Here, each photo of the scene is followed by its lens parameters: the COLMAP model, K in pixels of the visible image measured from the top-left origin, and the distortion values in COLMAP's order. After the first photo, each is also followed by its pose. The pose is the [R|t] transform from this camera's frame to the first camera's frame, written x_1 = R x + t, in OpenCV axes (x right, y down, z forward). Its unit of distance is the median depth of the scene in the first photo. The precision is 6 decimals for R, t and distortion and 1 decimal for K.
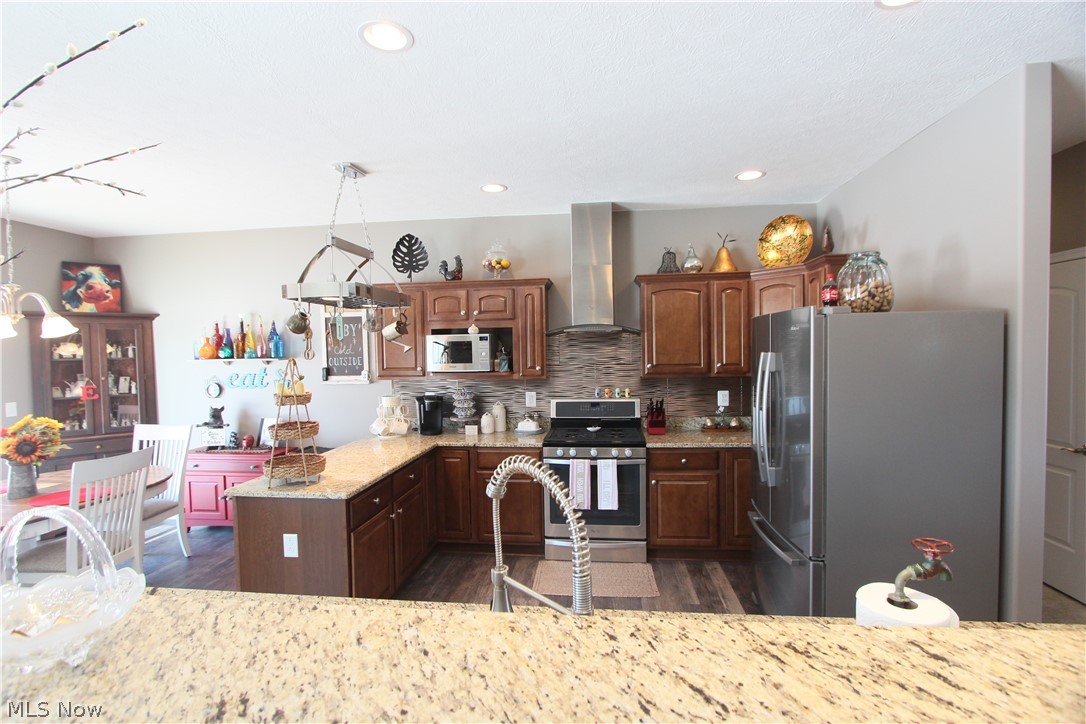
lens RADIAL K [[505.6, 0, 554.6], [0, 505.6, 365.4], [0, 0, 1]] dist [-0.016140, -0.000670]
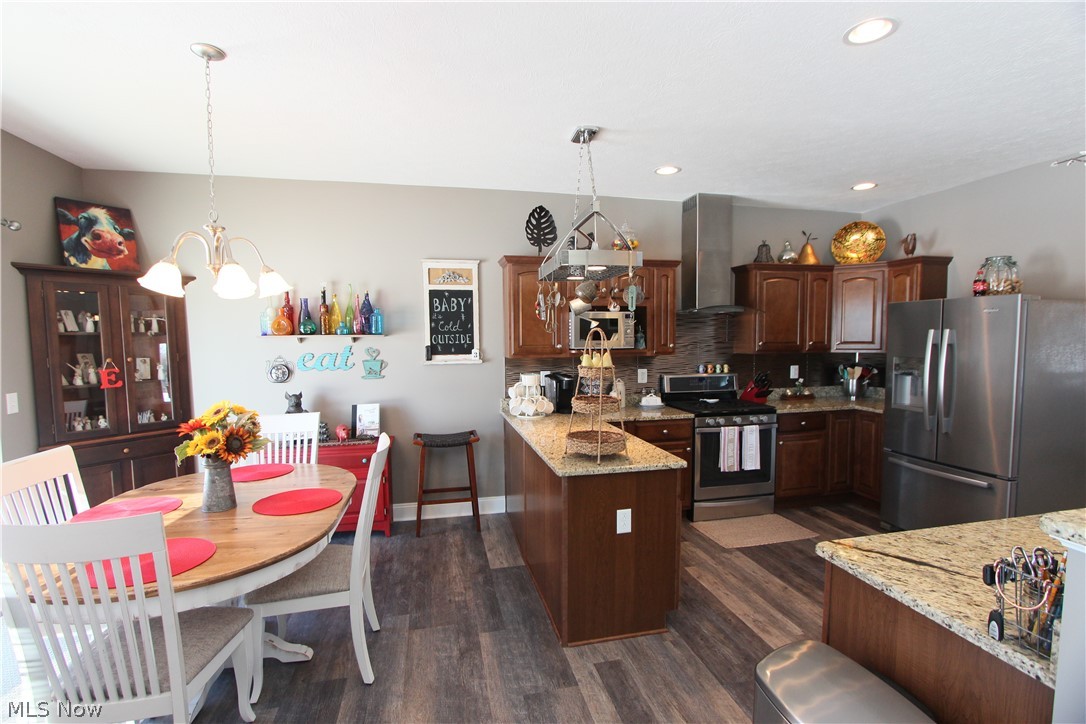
lens RADIAL K [[505.6, 0, 541.6], [0, 505.6, 367.6], [0, 0, 1]] dist [-0.016140, -0.000670]
pose [[0.941430, -0.011815, 0.337002, -0.612990], [0.003562, 0.999679, 0.025097, 0.023260], [-0.337190, -0.022426, 0.941170, 0.087751]]
